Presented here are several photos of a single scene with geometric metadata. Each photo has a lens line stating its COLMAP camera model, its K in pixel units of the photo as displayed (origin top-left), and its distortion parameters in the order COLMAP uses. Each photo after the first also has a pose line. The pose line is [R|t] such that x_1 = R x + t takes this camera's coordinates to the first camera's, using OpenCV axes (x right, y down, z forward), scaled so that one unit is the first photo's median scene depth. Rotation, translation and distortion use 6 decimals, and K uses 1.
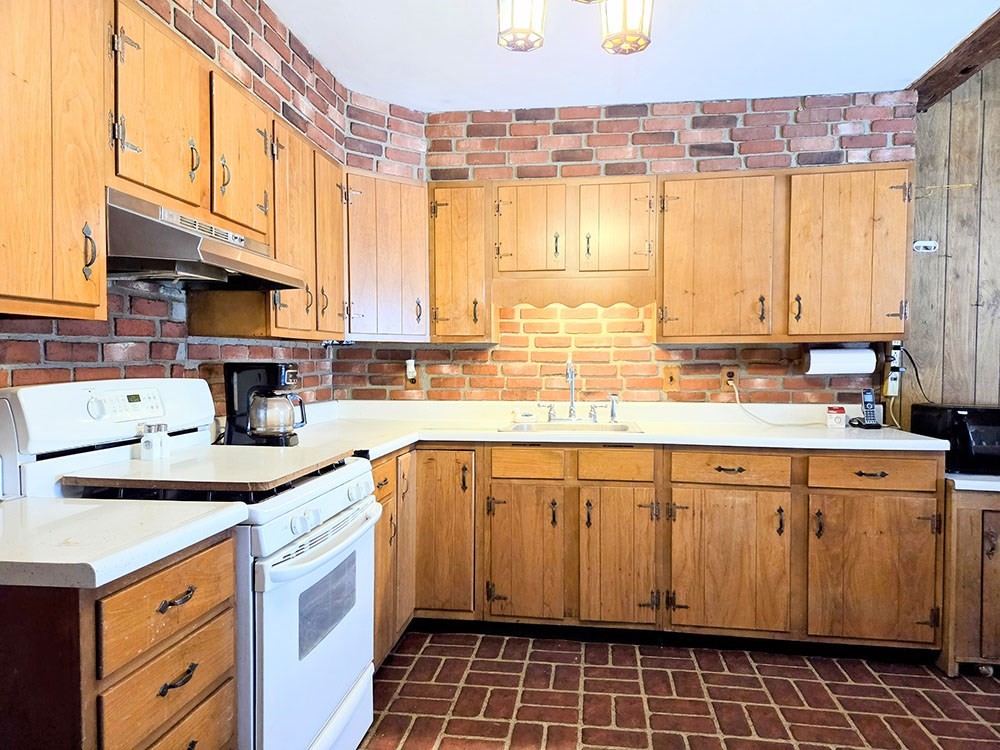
lens RADIAL K [[668.3, 0, 500.4], [0, 668.3, 378.8], [0, 0, 1]] dist [0.041429, -0.018097]
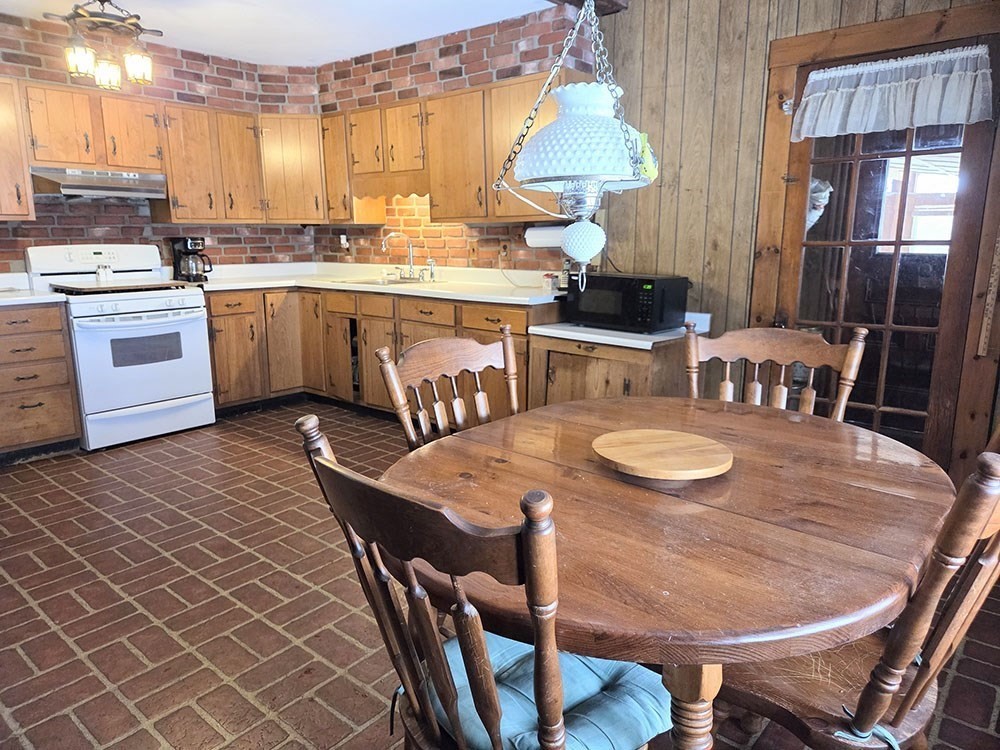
lens RADIAL K [[668.3, 0, 472.9], [0, 668.3, 365.2], [0, 0, 1]] dist [0.041429, -0.018097]
pose [[0.839615, 0.101241, -0.533664, 1.079209], [-0.011325, 0.985526, 0.169146, 0.000865], [0.543065, -0.135973, 0.828609, -0.145581]]
